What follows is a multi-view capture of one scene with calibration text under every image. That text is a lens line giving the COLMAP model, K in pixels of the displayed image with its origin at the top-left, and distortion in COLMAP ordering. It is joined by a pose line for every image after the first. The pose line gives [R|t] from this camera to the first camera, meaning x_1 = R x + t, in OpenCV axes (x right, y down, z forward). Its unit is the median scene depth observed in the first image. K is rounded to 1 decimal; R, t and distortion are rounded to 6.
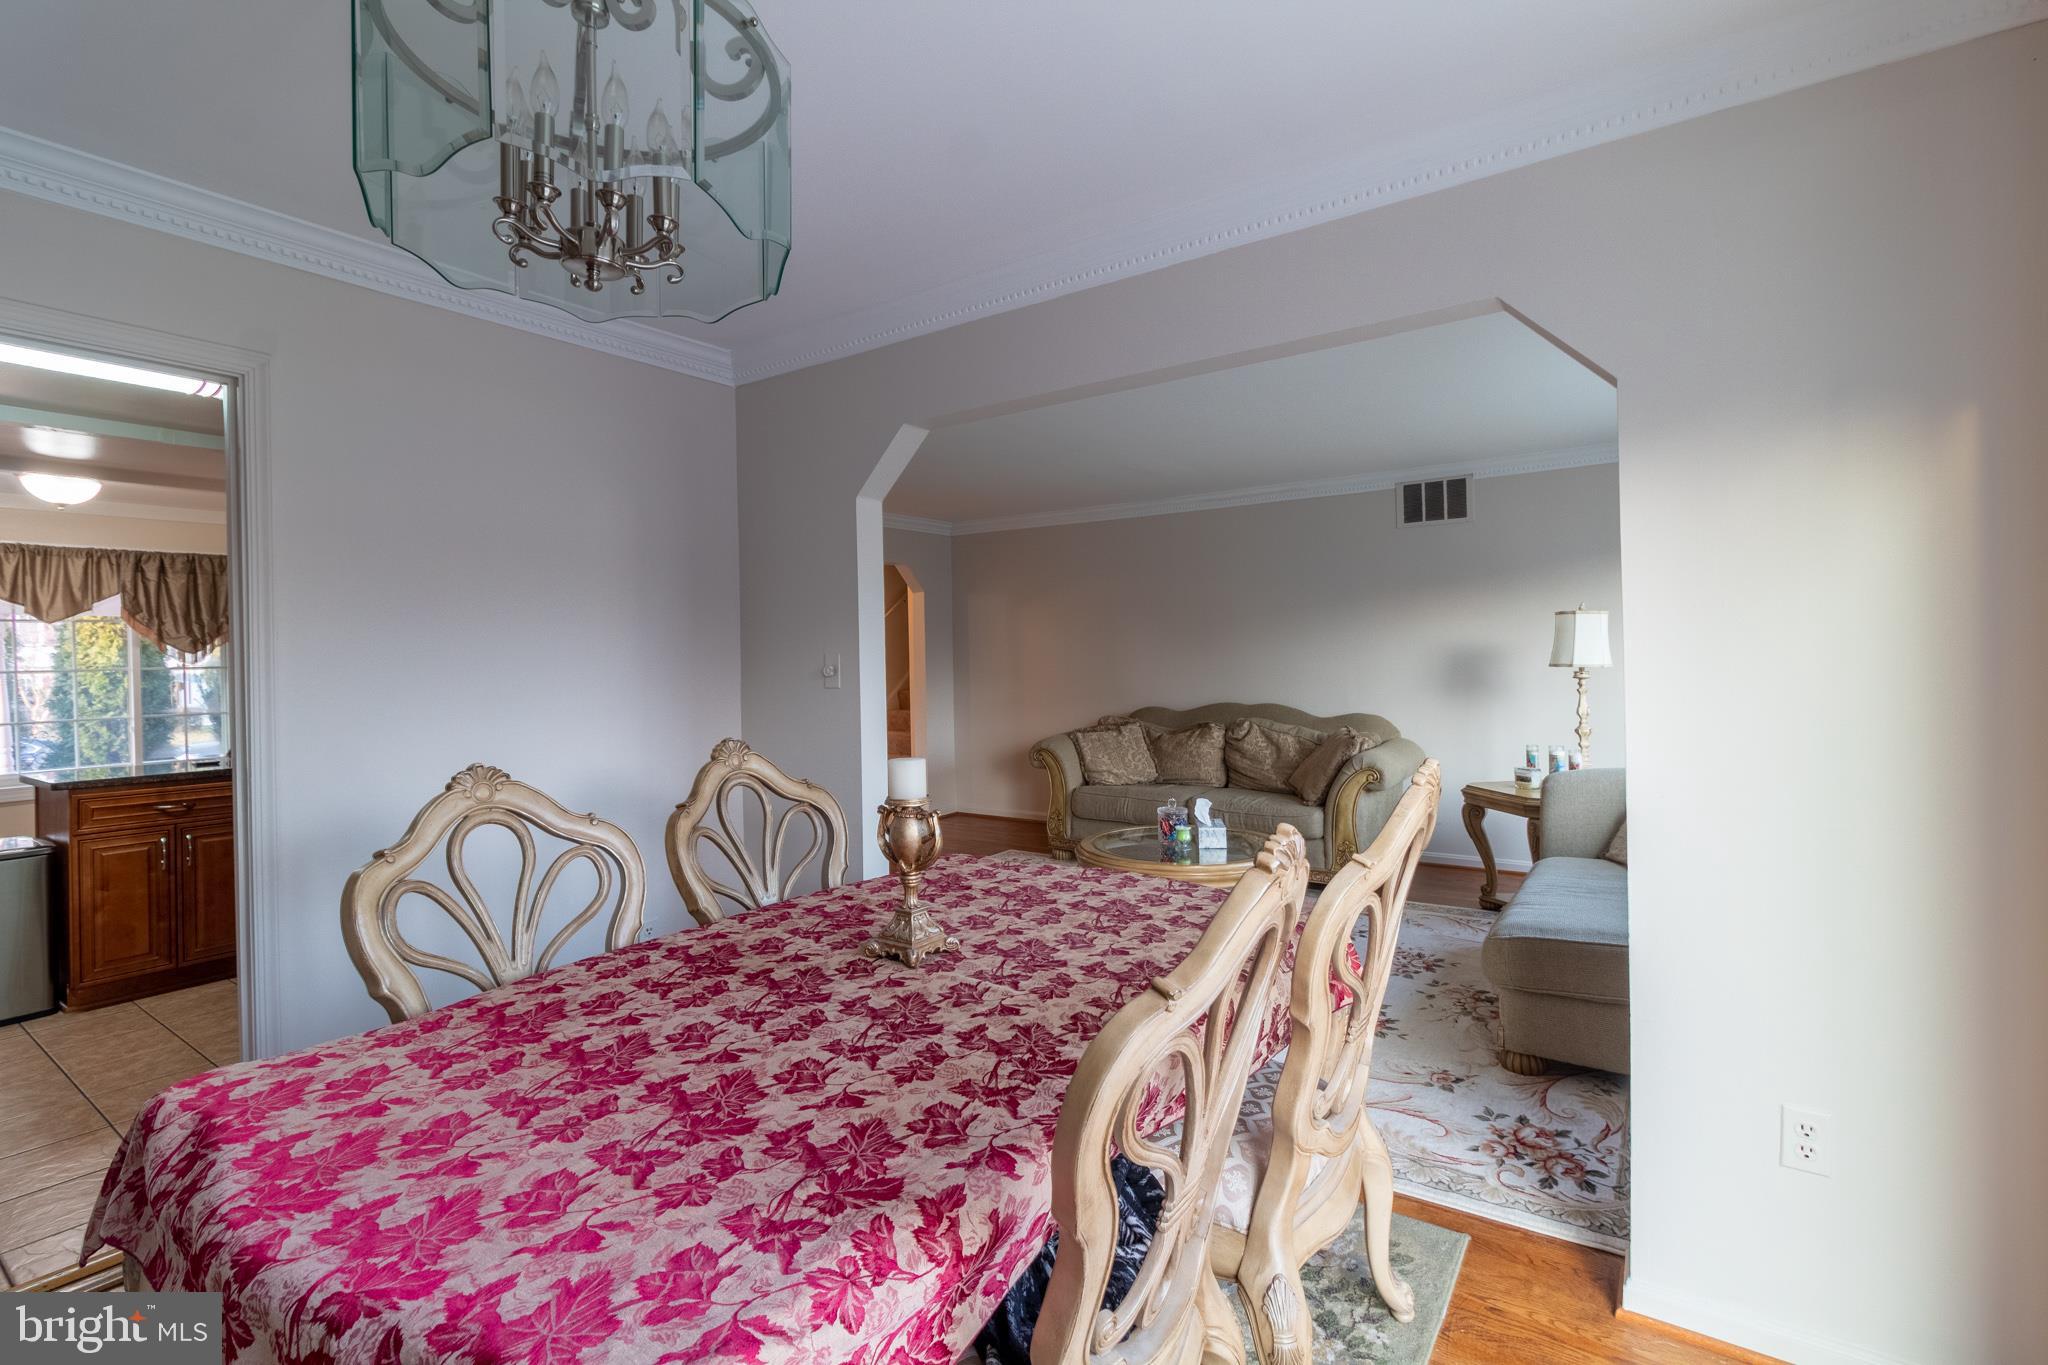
lens RADIAL K [[968.2, 0, 1021.2], [0, 968.2, 656.5], [0, 0, 1]] dist [0.000409, -0.000024]
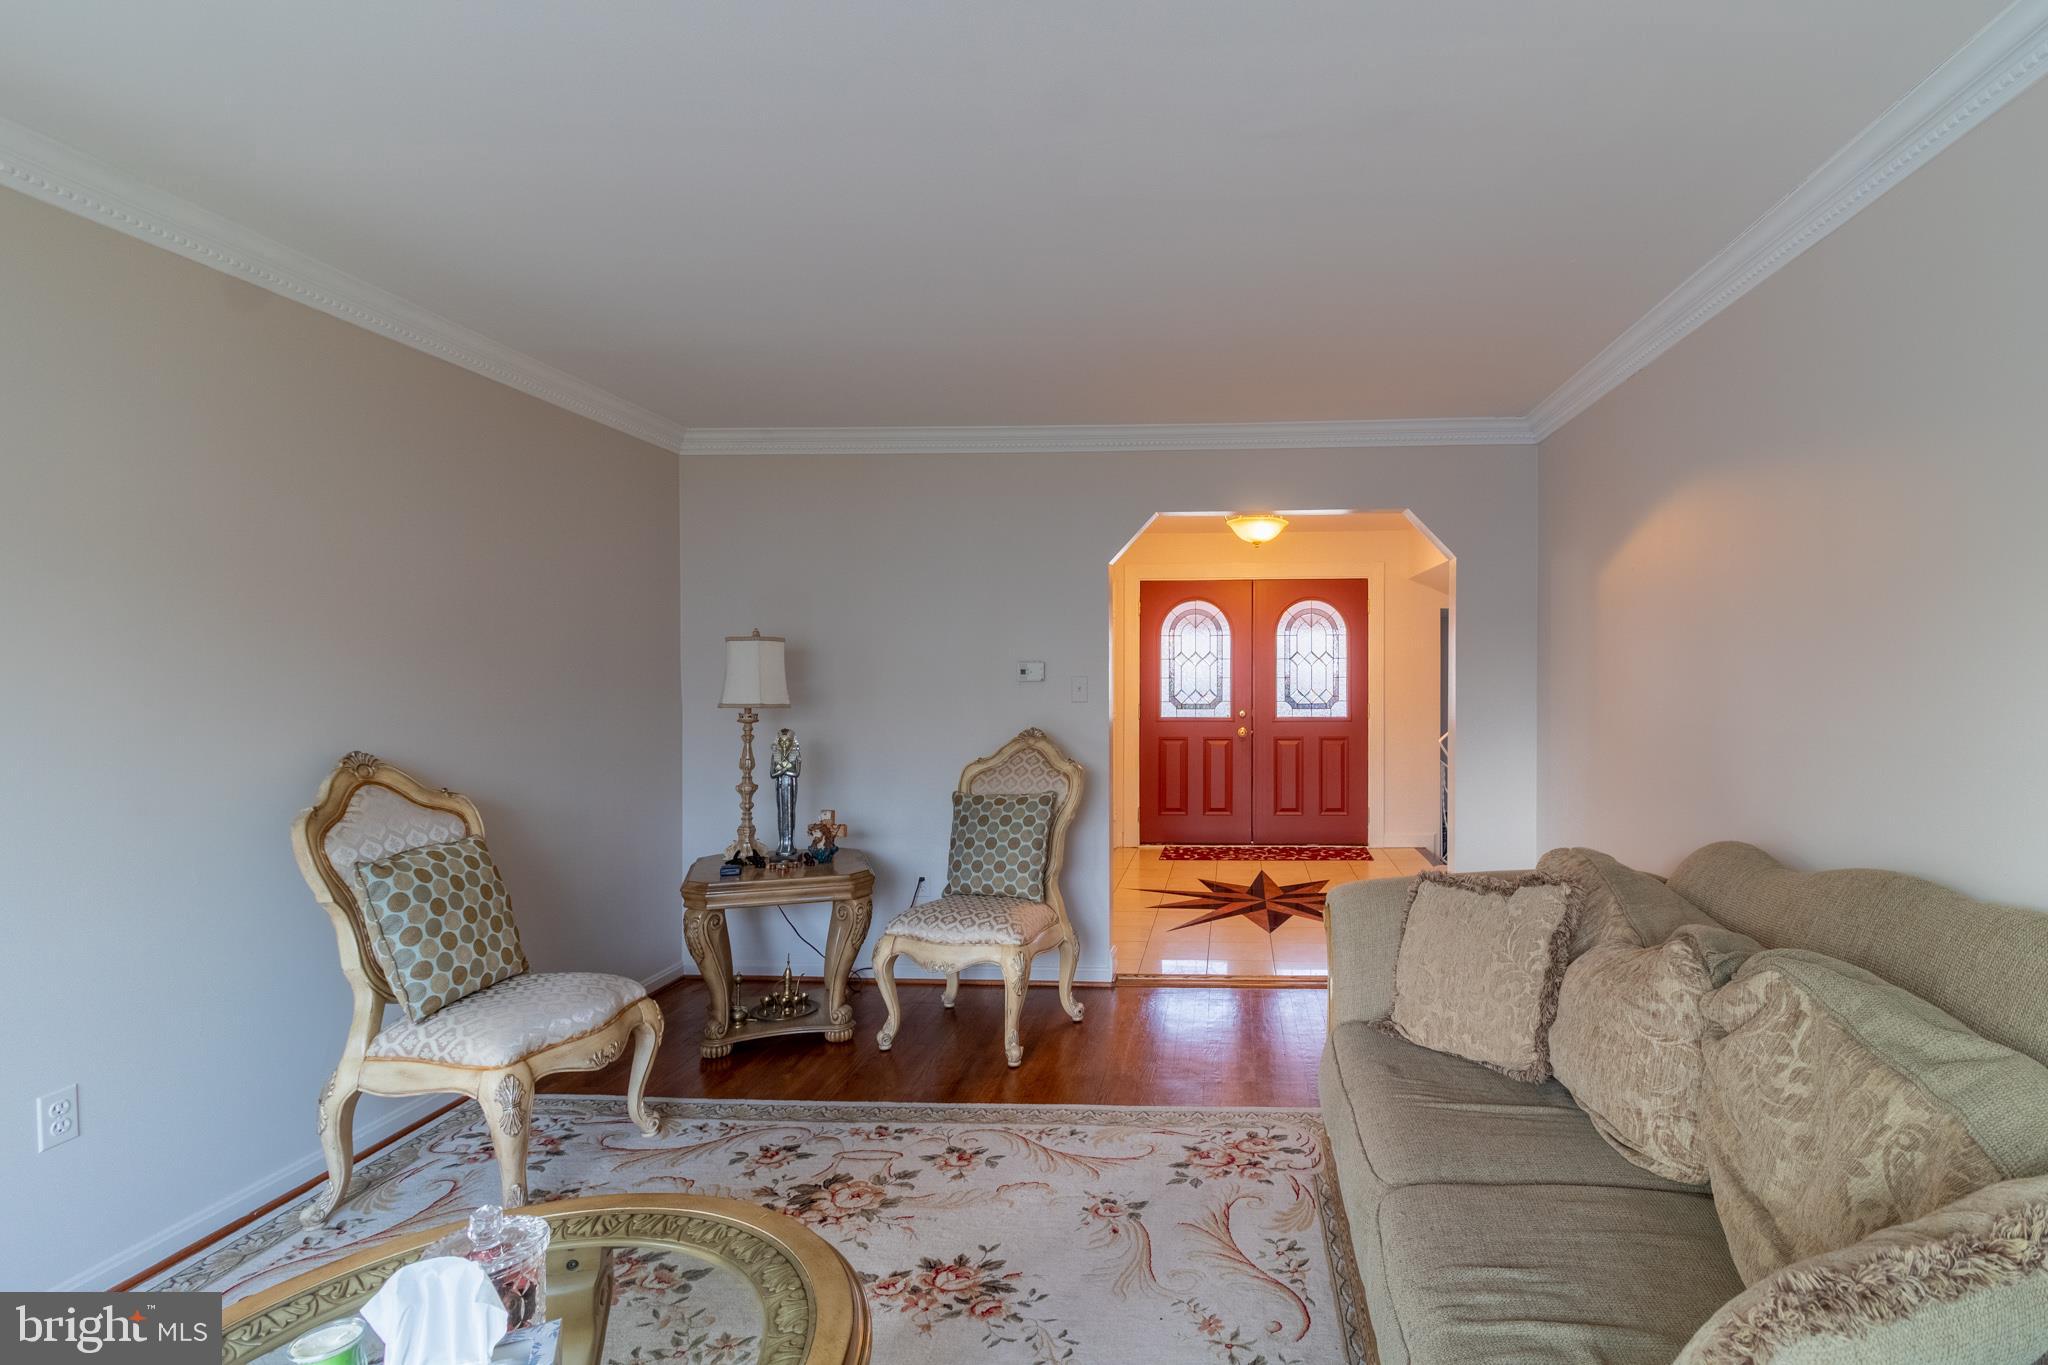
lens RADIAL K [[1006.2, 0, 1170.6], [0, 1006.2, 683.5], [0, 0, 1]] dist [-0.000391, 0.000014]
pose [[0.540118, 0.024857, -0.841222, 0.372237], [-0.011660, 0.999689, 0.022053, -0.010527], [0.841509, -0.002102, 0.540239, 0.746317]]
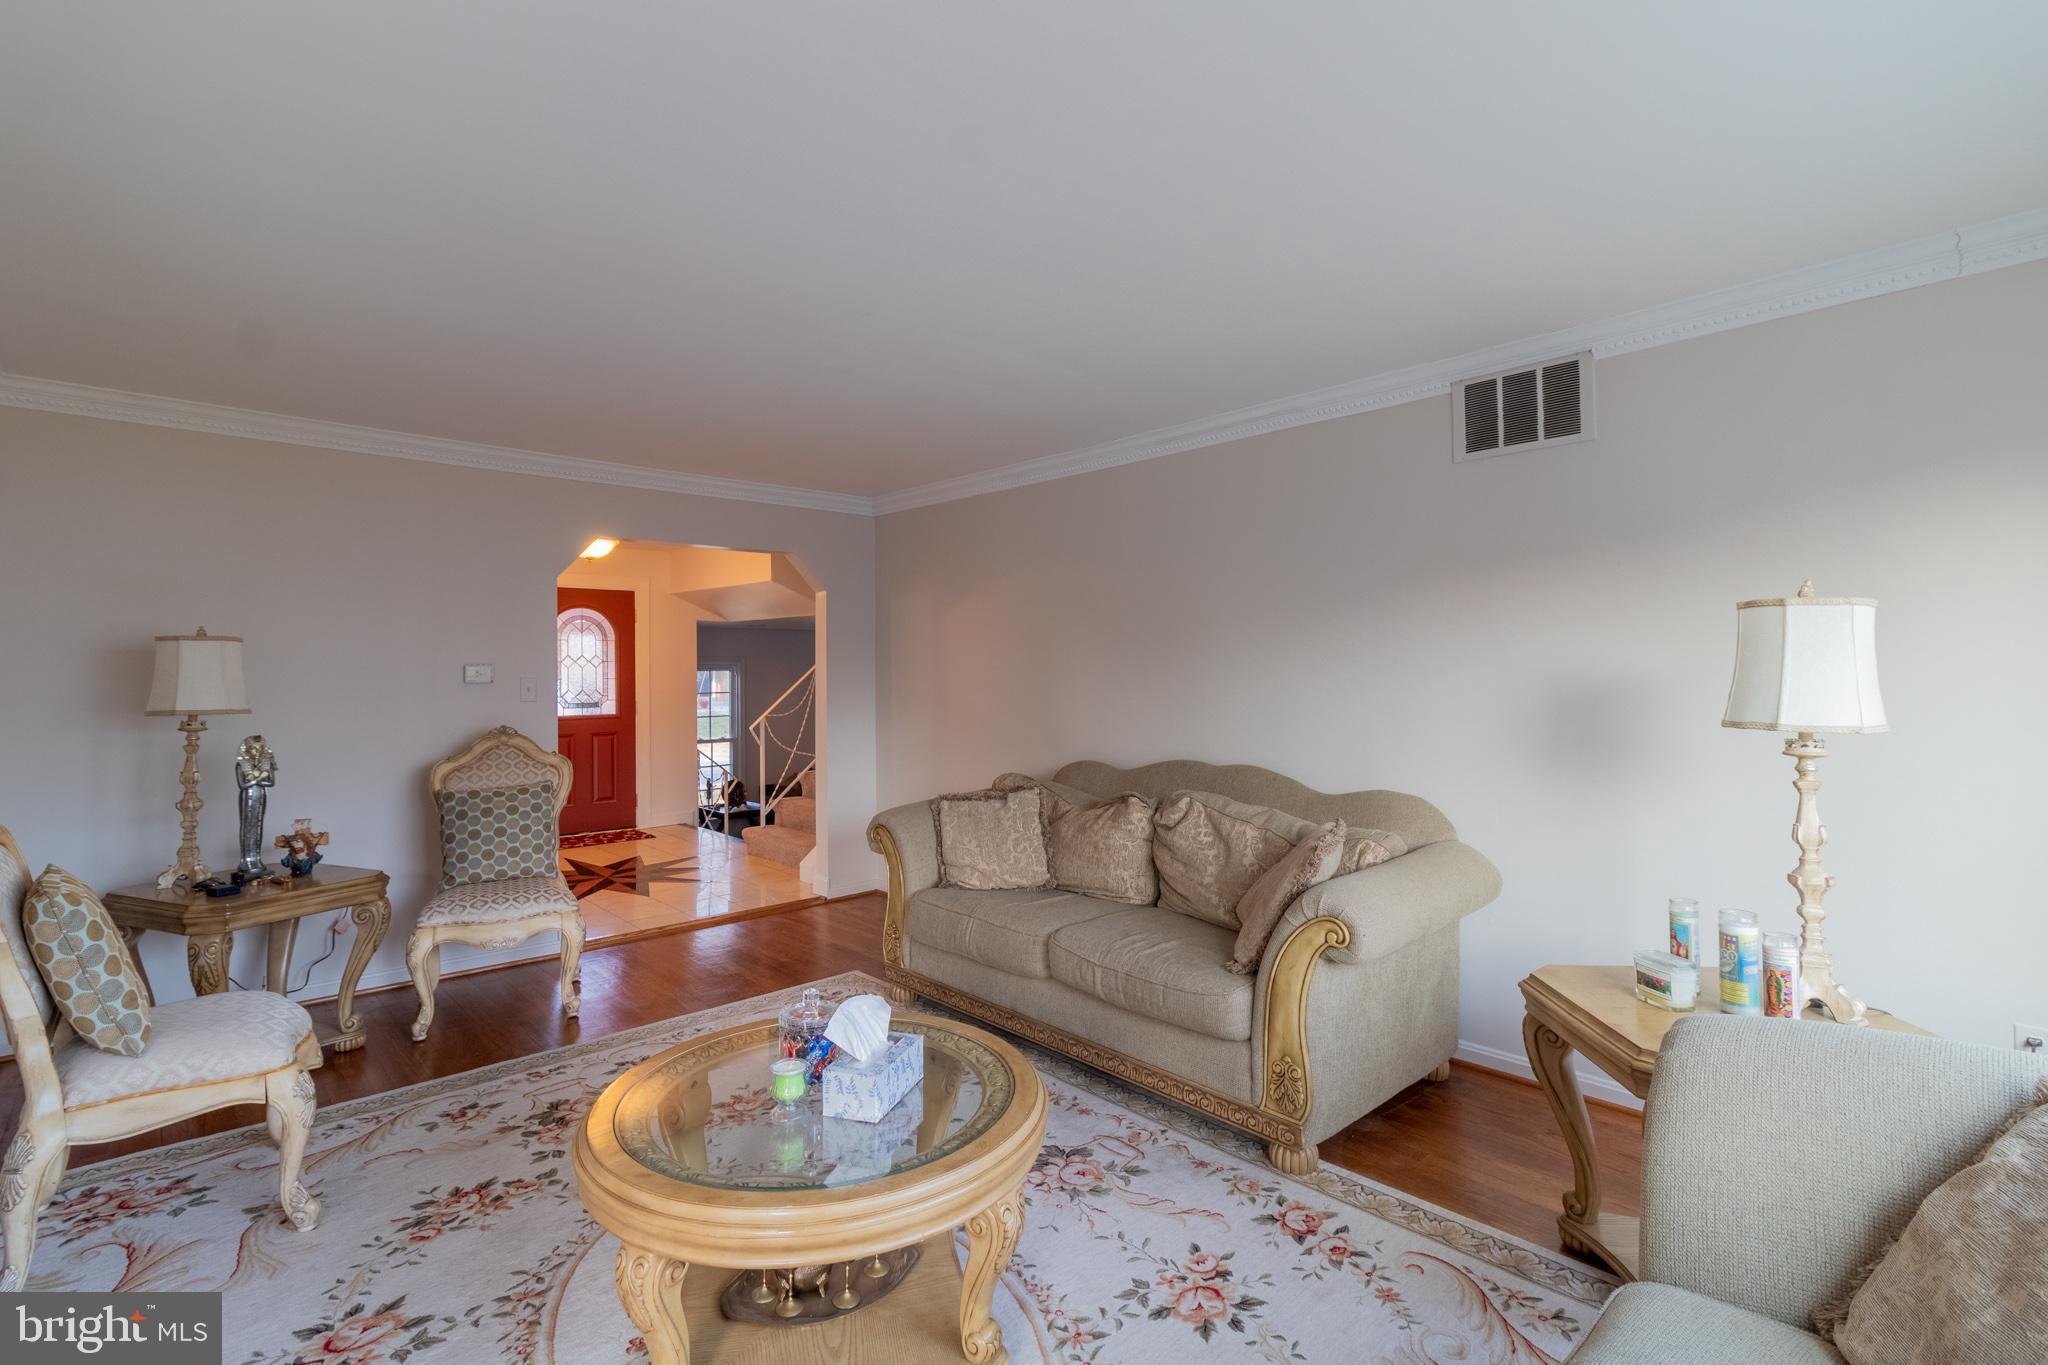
lens RADIAL K [[968.2, 0, 1021.2], [0, 968.2, 656.5], [0, 0, 1]] dist [0.000409, -0.000024]
pose [[0.979200, 0.009801, -0.202662, 0.258935], [-0.013571, 0.999760, -0.017224, -0.007837], [0.202444, 0.019617, 0.979097, 0.404898]]
